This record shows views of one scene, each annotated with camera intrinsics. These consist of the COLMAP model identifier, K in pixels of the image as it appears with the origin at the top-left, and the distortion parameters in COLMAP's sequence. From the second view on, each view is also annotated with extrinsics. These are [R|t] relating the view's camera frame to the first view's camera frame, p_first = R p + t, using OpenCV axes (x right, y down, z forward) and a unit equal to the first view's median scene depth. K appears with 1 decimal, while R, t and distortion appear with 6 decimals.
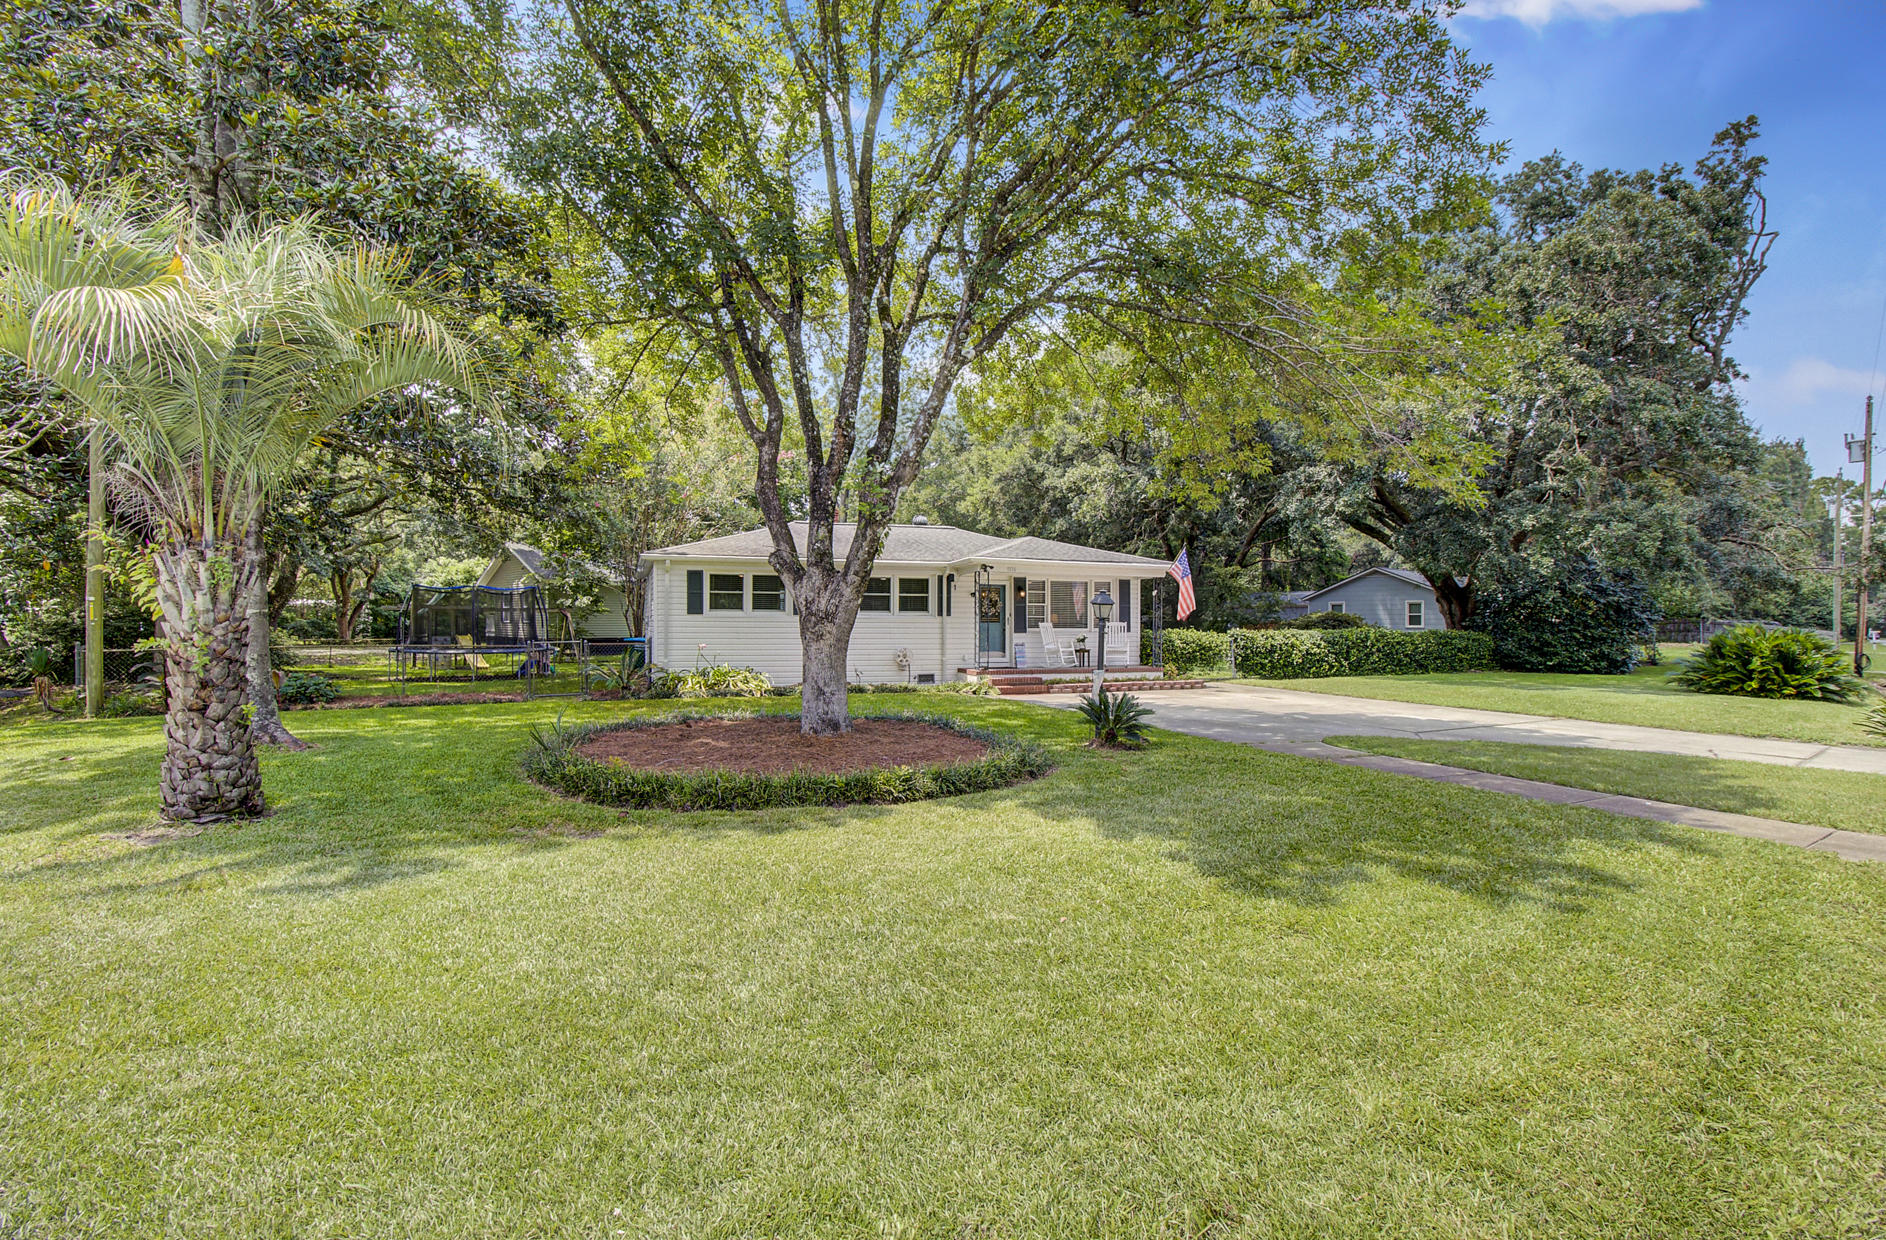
lens RADIAL K [[891.8, 0, 947.0], [0, 891.8, 586.7], [0, 0, 1]] dist [-0.021281, -0.000027]
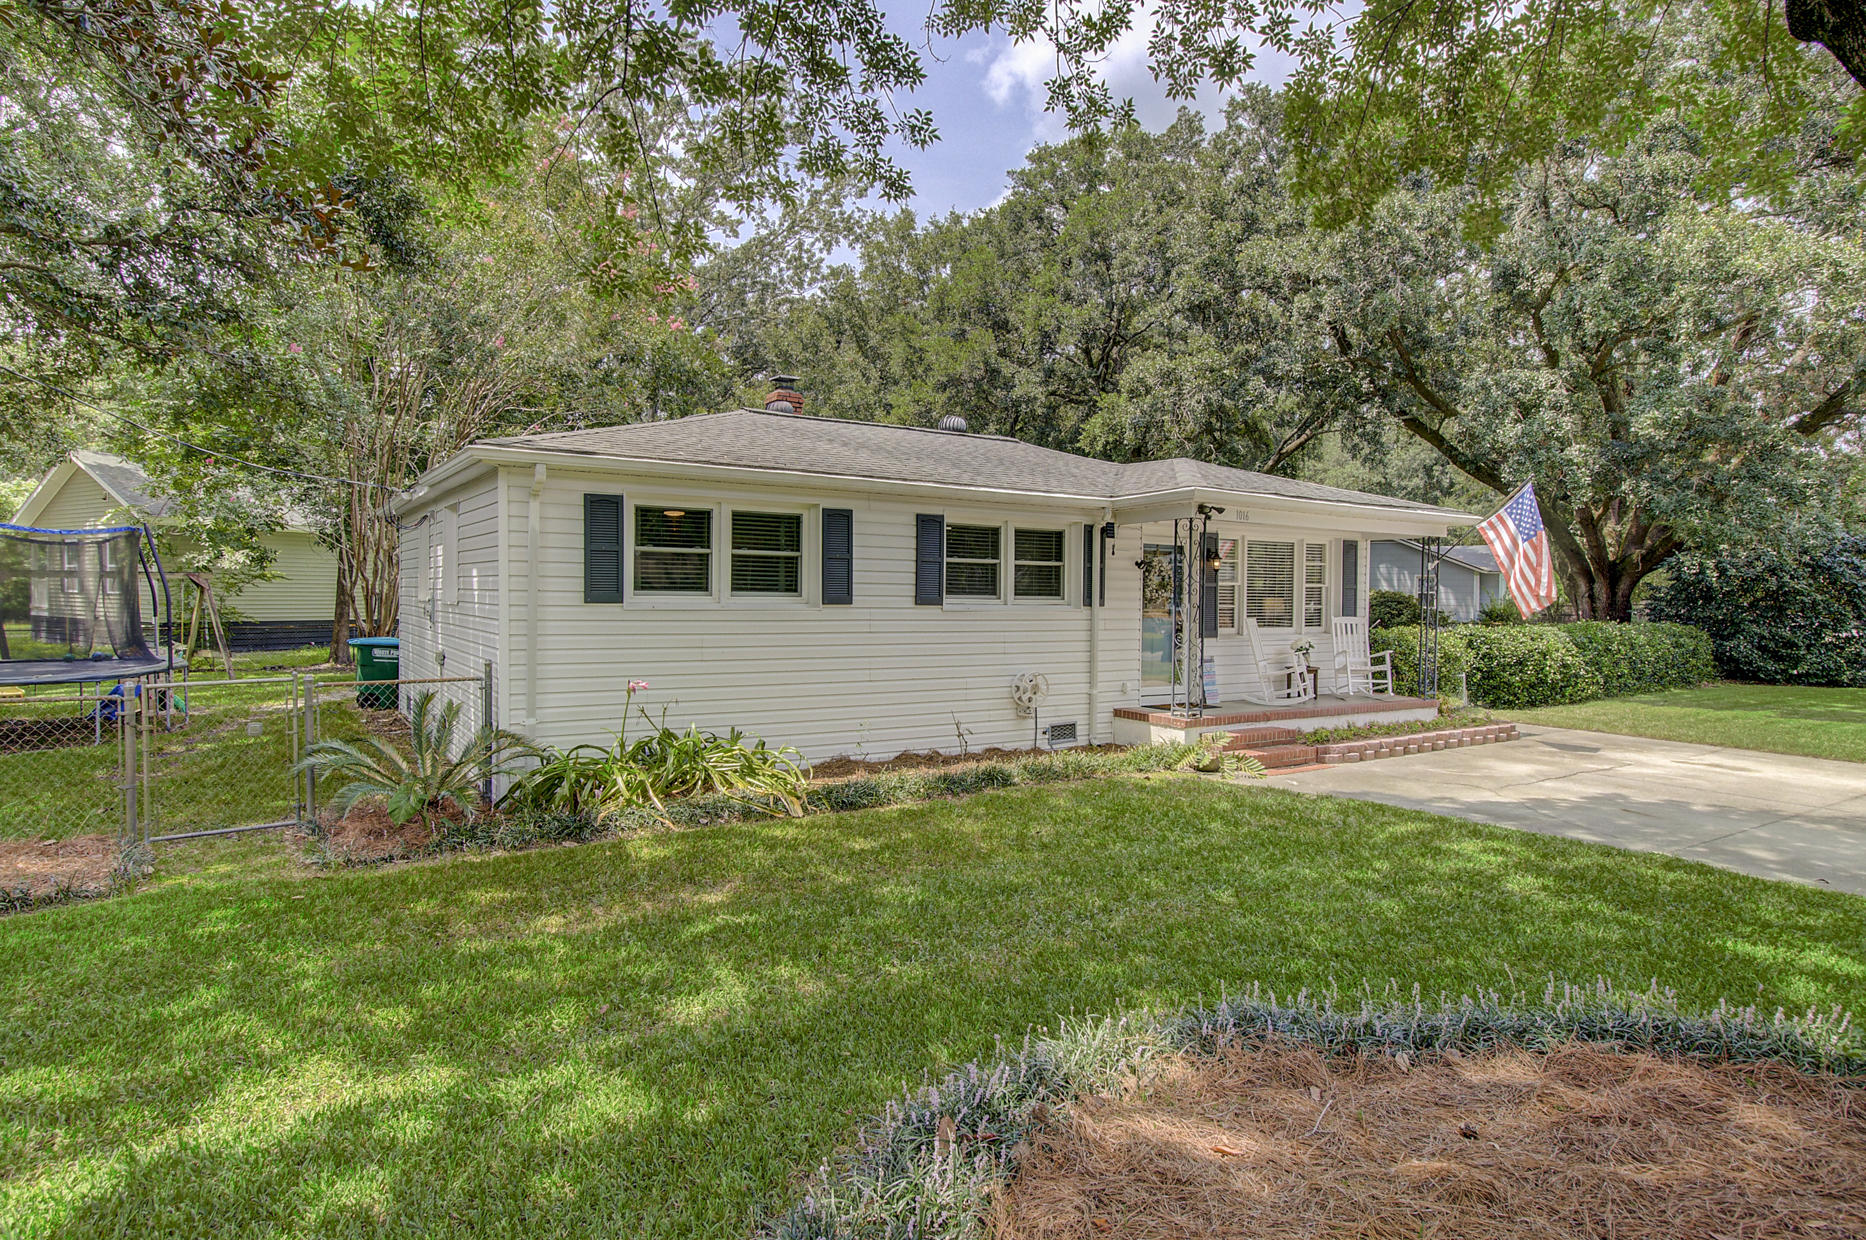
lens RADIAL K [[1044.4, 0, 955.8], [0, 1044.4, 598.3], [0, 0, 1]] dist [0.003562, -0.000051]
pose [[0.972361, 0.009176, 0.233302, -0.208041], [-0.020527, 0.998718, 0.046274, 0.002981], [-0.232579, -0.049784, 0.971303, 0.437125]]
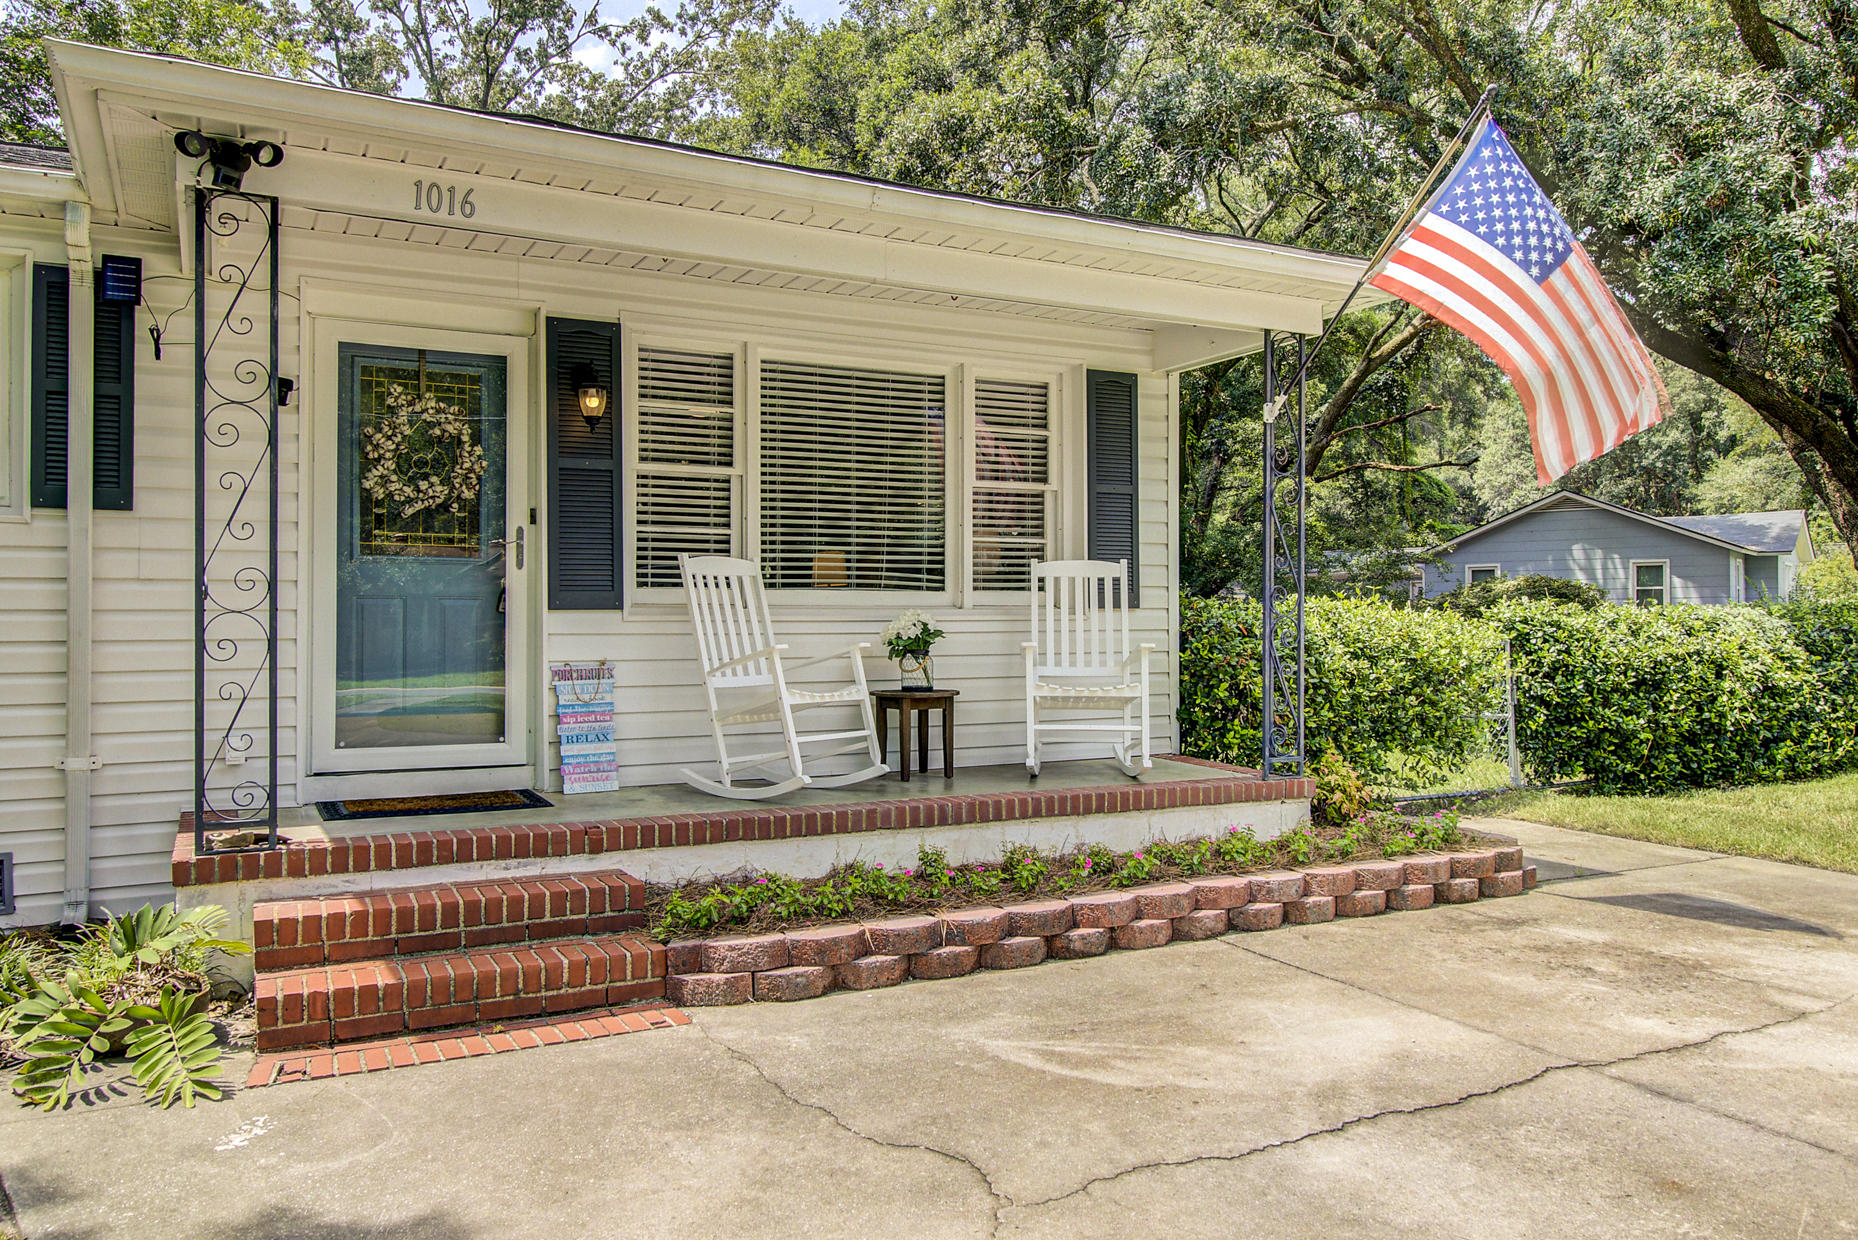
lens RADIAL K [[1323.8, 0, 930.7], [0, 1323.8, 600.0], [0, 0, 1]] dist [0.007438, -0.001460]
pose [[0.994300, -0.005015, 0.106496, 0.125198], [0.002872, 0.999791, 0.020263, 0.043988], [-0.106576, -0.019842, 0.994107, 0.711464]]
